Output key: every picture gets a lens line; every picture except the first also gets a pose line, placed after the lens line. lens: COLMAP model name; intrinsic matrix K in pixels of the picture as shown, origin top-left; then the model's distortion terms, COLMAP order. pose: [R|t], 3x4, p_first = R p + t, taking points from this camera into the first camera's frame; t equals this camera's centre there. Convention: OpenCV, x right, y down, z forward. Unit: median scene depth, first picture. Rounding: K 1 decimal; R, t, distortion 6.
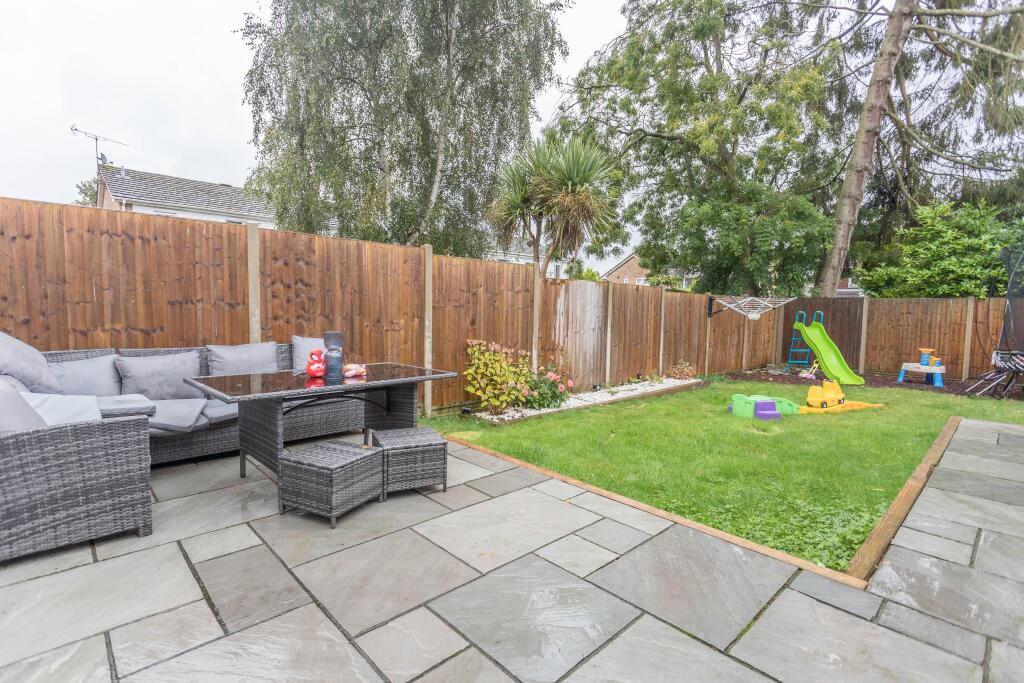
lens RADIAL K [[489.2, 0, 512.0], [0, 489.2, 341.5], [0, 0, 1]] dist [0.002272, 0.000322]
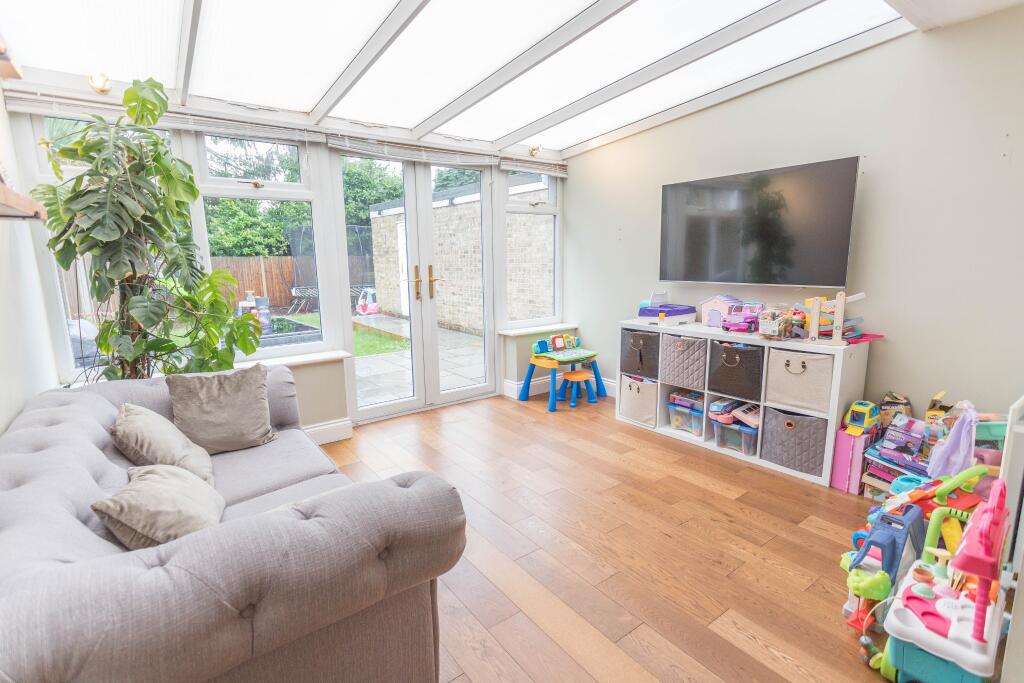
lens RADIAL K [[489.2, 0, 512.0], [0, 489.2, 341.5], [0, 0, 1]] dist [0.002272, 0.000322]
pose [[0.128449, -0.186933, 0.973939, -0.531697], [0.095822, 0.979819, 0.175424, -0.019812], [-0.987076, 0.070792, 0.143769, 0.002674]]
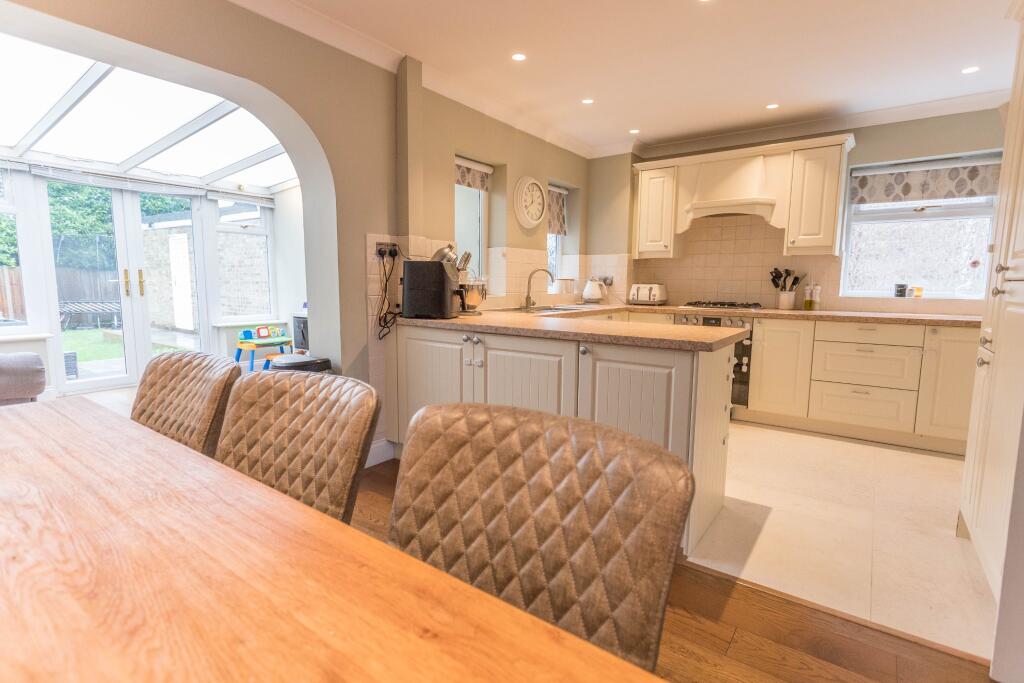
lens RADIAL K [[495.1, 0, 512.0], [0, 495.1, 341.5], [0, 0, 1]] dist [-0.001446, 0.000008]
pose [[-0.180904, -0.137915, 0.973783, -0.690617], [0.065320, 0.986248, 0.151815, 0.000318], [-0.981329, 0.091072, -0.169408, -0.137688]]
